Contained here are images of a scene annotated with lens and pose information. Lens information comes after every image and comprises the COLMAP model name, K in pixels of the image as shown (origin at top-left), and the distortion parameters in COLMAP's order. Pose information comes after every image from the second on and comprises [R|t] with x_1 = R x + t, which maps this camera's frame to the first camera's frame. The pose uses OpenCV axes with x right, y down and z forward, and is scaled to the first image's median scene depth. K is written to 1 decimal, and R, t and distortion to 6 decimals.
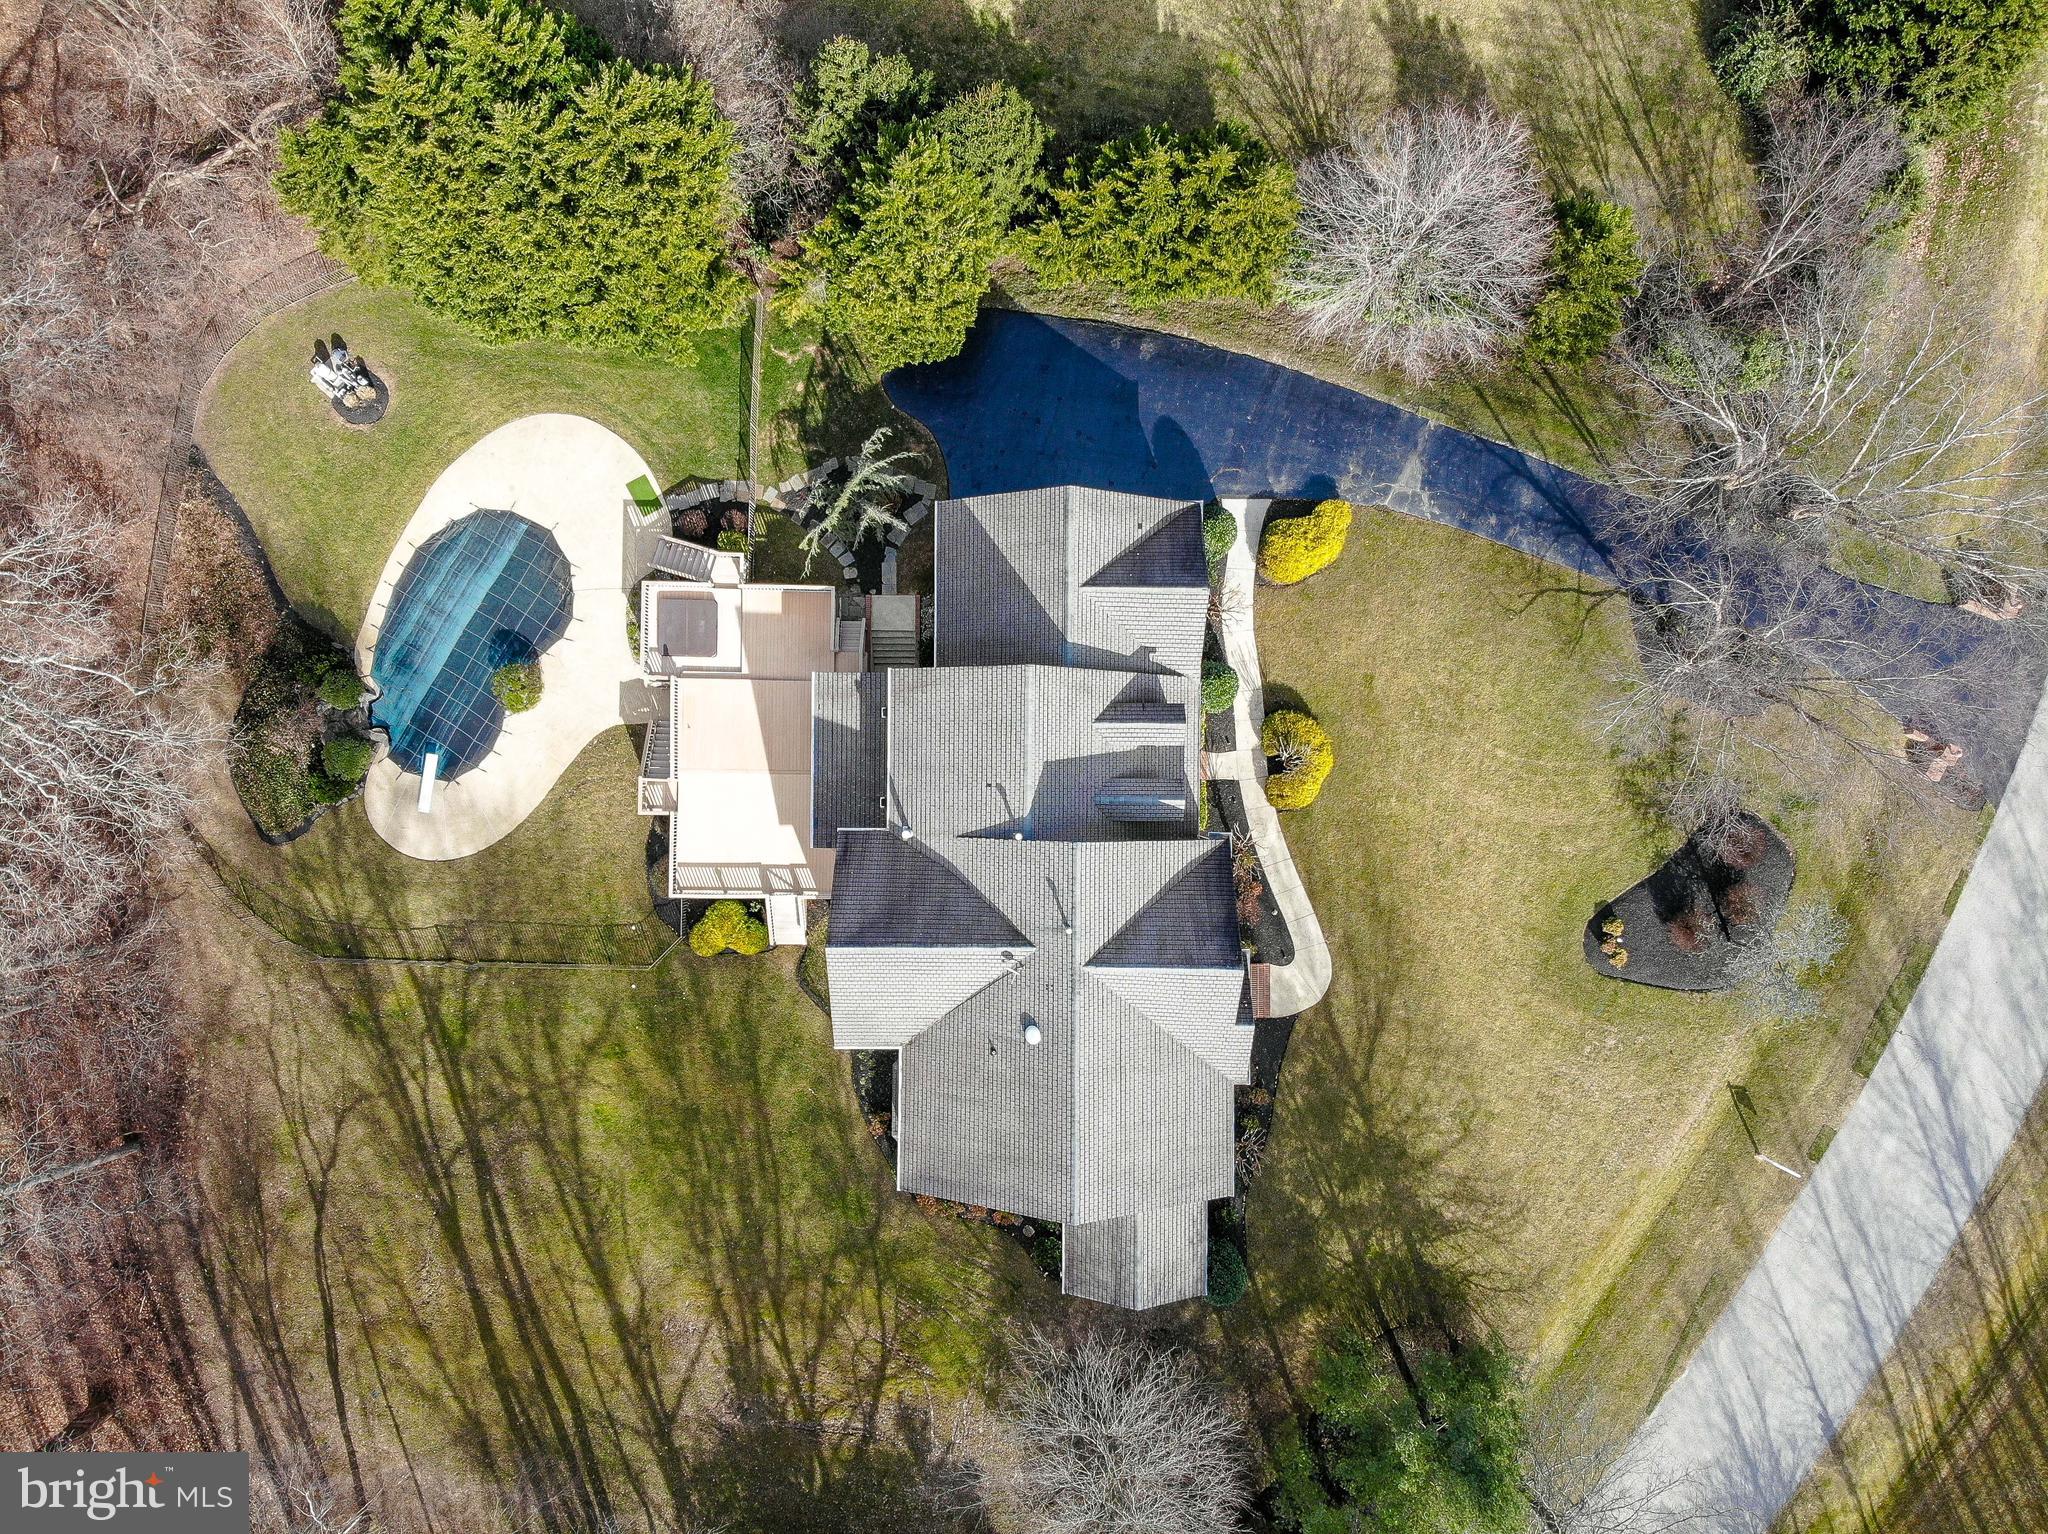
lens RADIAL K [[1480.1, 0, 1034.3], [0, 1480.1, 786.1], [0, 0, 1]] dist [0.031628, -0.144952]
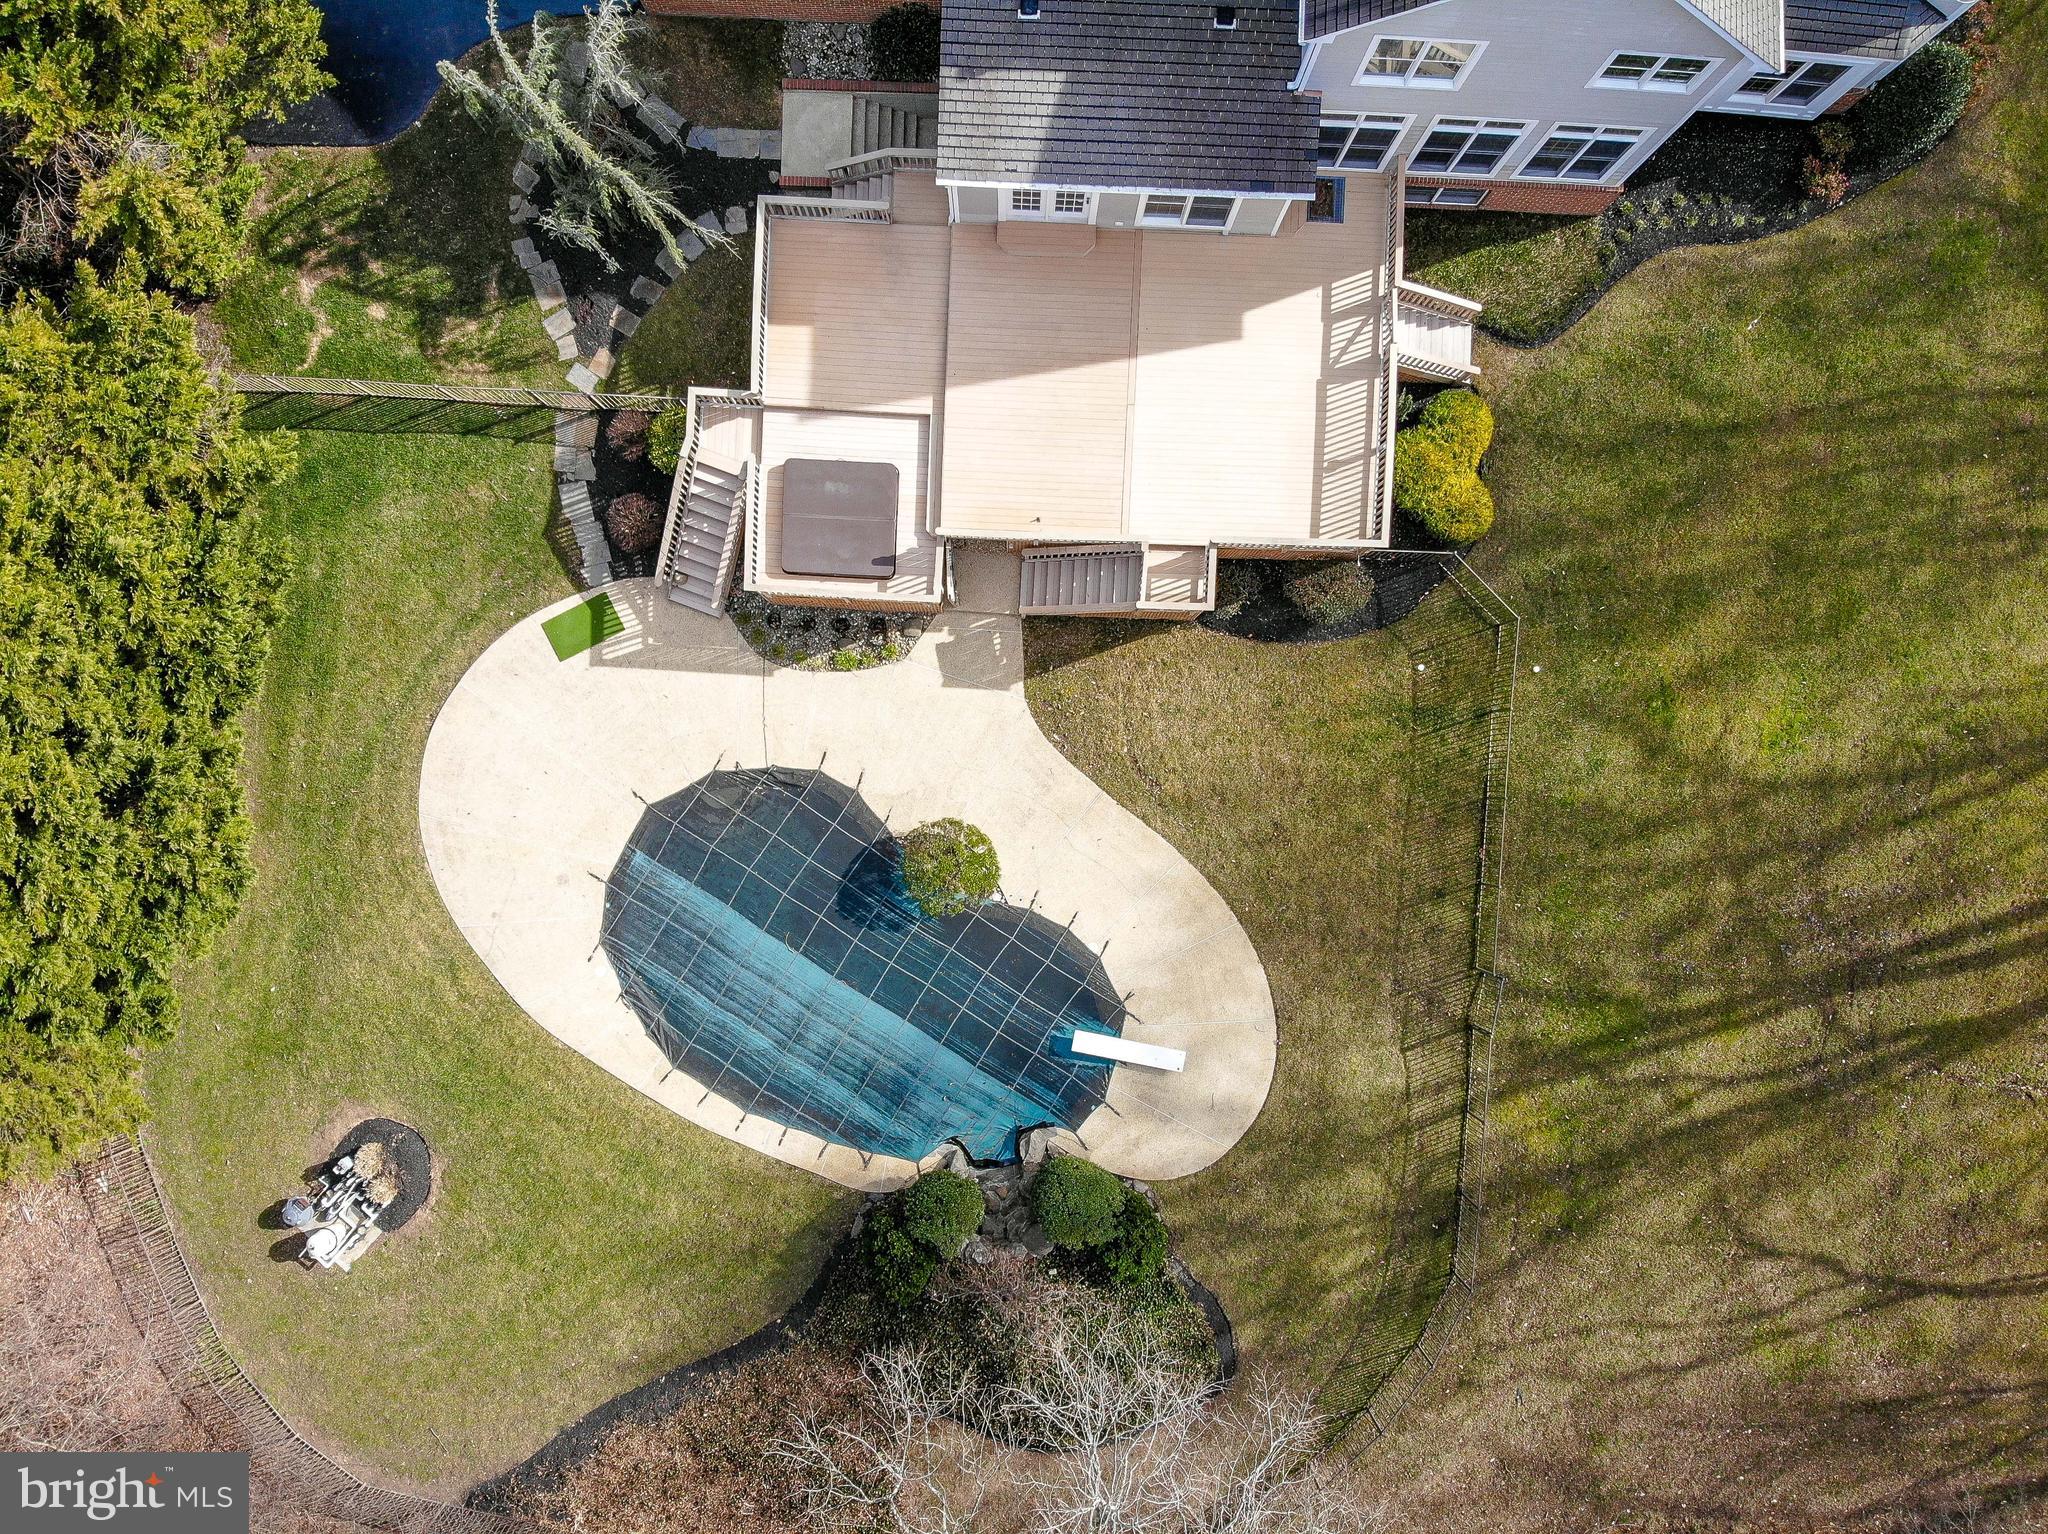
lens RADIAL K [[1480.1, 0, 1034.2], [0, 1480.1, 778.8], [0, 0, 1]] dist [0.031628, -0.144952]
pose [[0.025772, -0.999411, -0.022672, -0.306019], [0.999657, 0.025660, 0.005246, -0.040836], [-0.004662, -0.022800, 0.999729, 0.491605]]
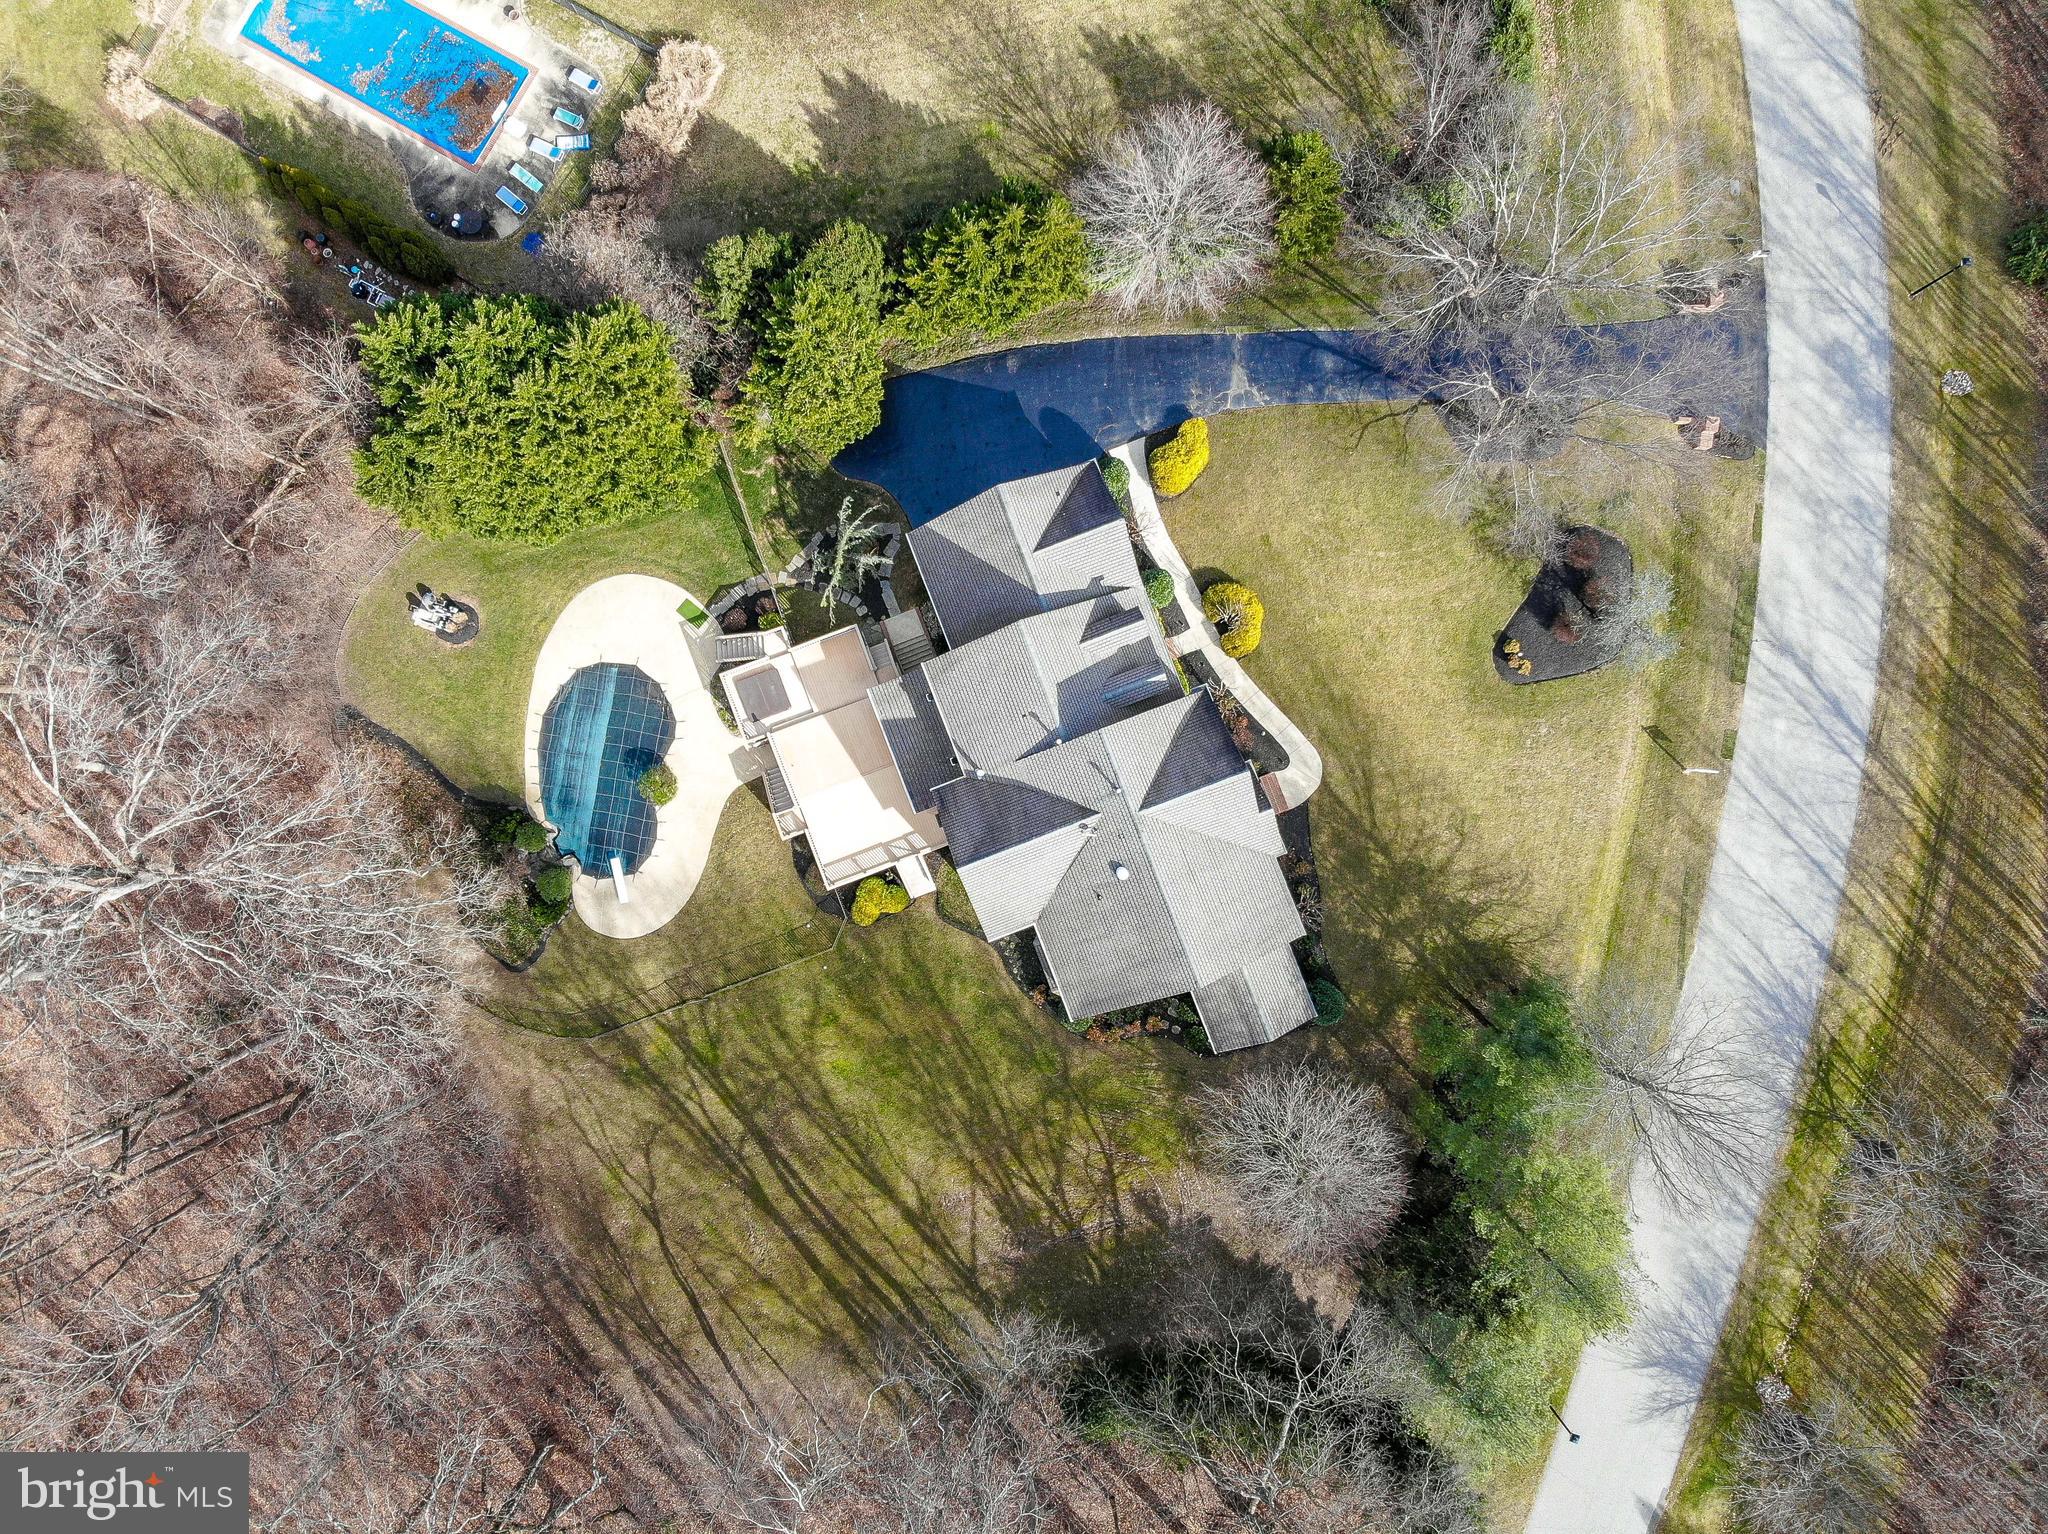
lens RADIAL K [[1480.1, 0, 1027.2], [0, 1480.1, 785.2], [0, 0, 1]] dist [0.031628, -0.144952]
pose [[0.930276, -0.366621, -0.013275, -0.029271], [0.366669, 0.930350, 0.001350, 0.049907], [0.011855, -0.006123, 0.999911, -0.295851]]
